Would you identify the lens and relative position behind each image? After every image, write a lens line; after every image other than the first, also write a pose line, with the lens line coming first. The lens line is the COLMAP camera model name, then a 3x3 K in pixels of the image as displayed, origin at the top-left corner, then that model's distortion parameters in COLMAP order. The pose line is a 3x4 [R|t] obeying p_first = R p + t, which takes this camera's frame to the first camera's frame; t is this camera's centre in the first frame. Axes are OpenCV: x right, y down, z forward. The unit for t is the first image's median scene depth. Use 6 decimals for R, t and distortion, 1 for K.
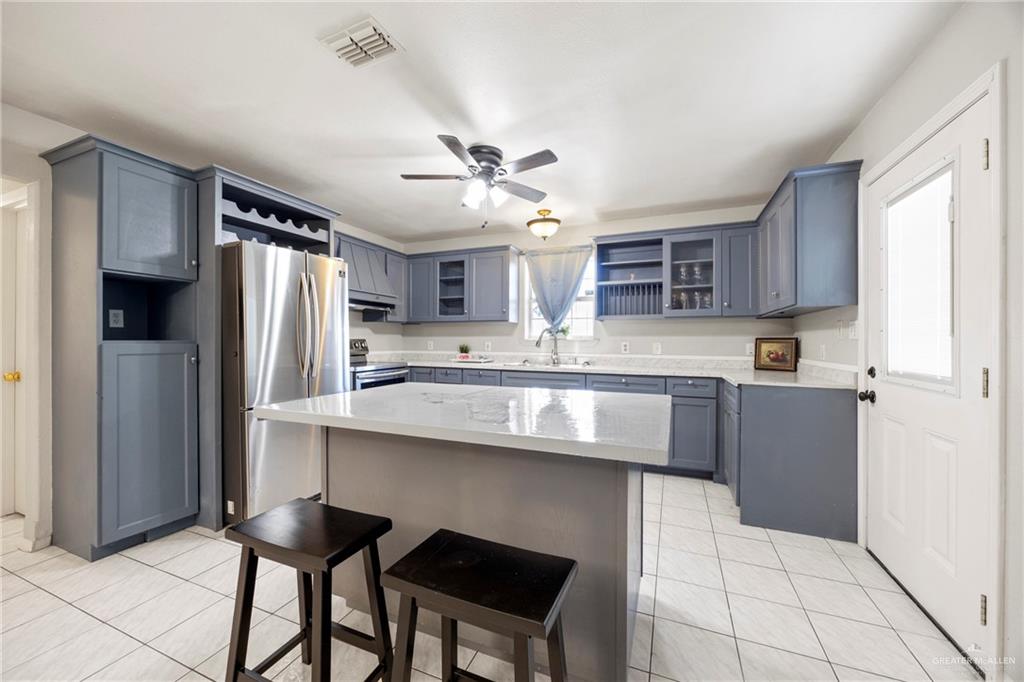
lens RADIAL K [[388.4, 0, 514.4], [0, 388.4, 342.8], [0, 0, 1]] dist [-0.002315, -0.000261]
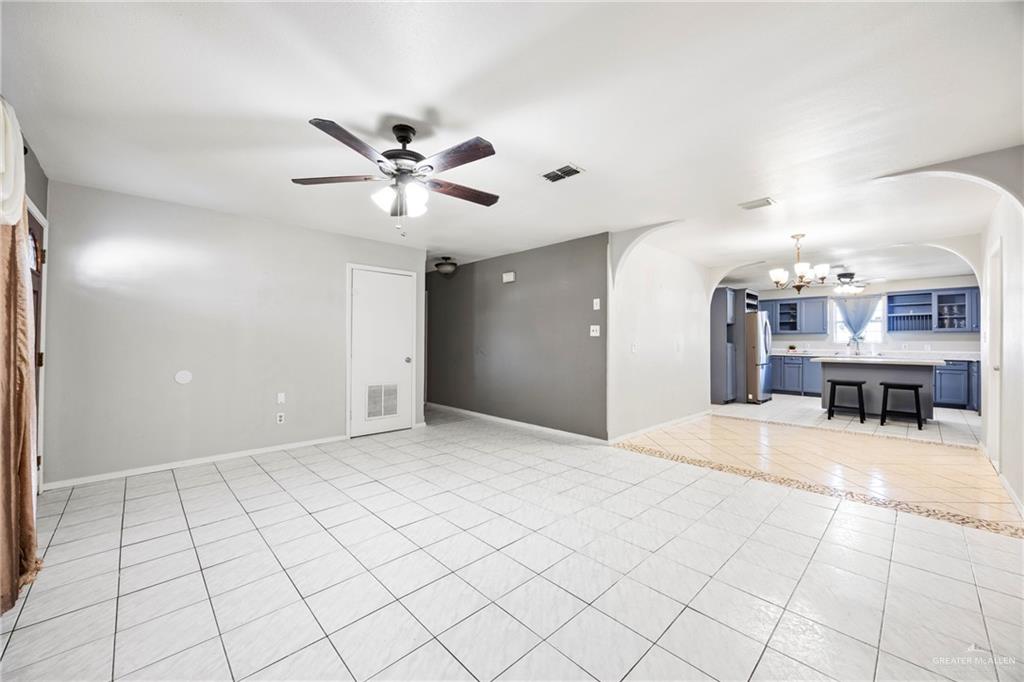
lens RADIAL K [[388.4, 0, 513.4], [0, 388.4, 342.2], [0, 0, 1]] dist [-0.002315, -0.000261]
pose [[0.926367, -0.002983, -0.376610, -0.831612], [0.005408, 0.999971, 0.005382, -0.033298], [0.376583, -0.007023, 0.926356, -1.598635]]
